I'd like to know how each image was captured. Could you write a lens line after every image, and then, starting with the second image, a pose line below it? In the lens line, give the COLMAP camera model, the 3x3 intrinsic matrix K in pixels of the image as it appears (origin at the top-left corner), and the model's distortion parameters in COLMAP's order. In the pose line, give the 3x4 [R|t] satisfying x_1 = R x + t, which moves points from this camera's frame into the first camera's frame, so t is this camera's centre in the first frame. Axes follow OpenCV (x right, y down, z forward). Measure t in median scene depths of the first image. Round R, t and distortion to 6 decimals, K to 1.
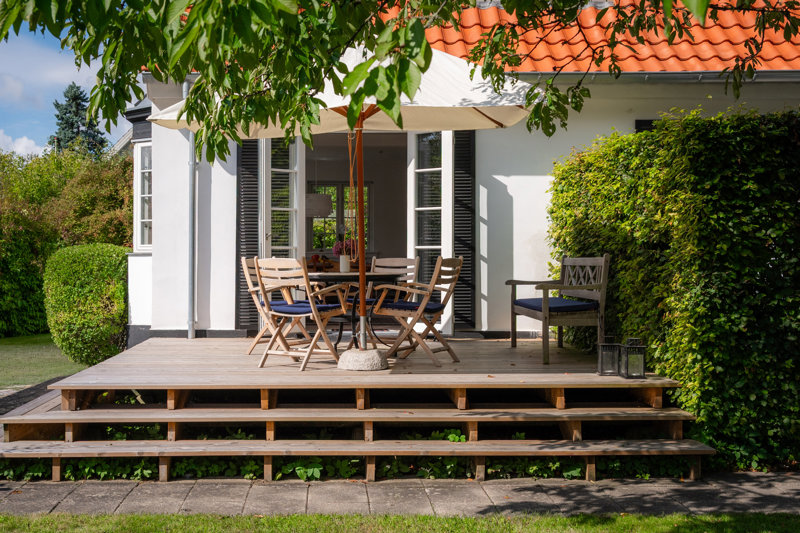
lens RADIAL K [[848.7, 0, 400.0], [0, 848.7, 266.5], [0, 0, 1]] dist [-0.079073, -0.004659]
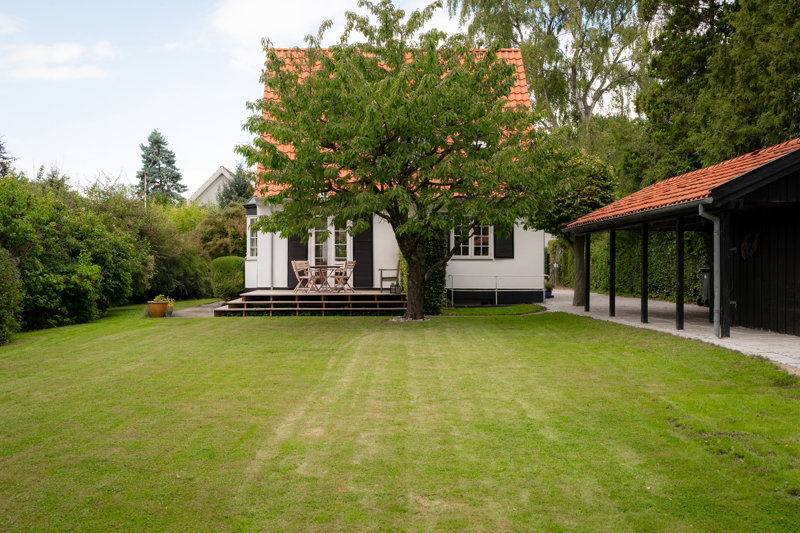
lens RADIAL K [[762.4, 0, 400.0], [0, 762.4, 266.5], [0, 0, 1]] dist [0.002853, -0.000352]
pose [[0.999323, -0.000727, -0.036787, 0.266949], [0.000296, 0.999931, -0.011737, 0.036557], [0.036793, 0.011718, 0.999254, -1.494228]]
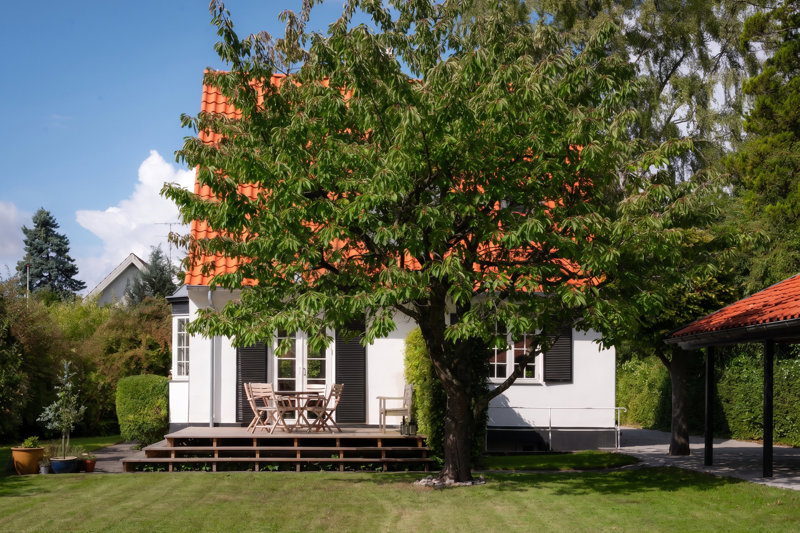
lens RADIAL K [[920.9, 0, 431.6], [0, 920.9, 394.5], [0, 0, 1]] dist [0.001464, 0.022470]
pose [[0.998671, 0.008842, 0.050765, 0.128919], [-0.008550, 0.999946, -0.005978, 0.022068], [-0.050815, 0.005536, 0.998693, -1.026451]]
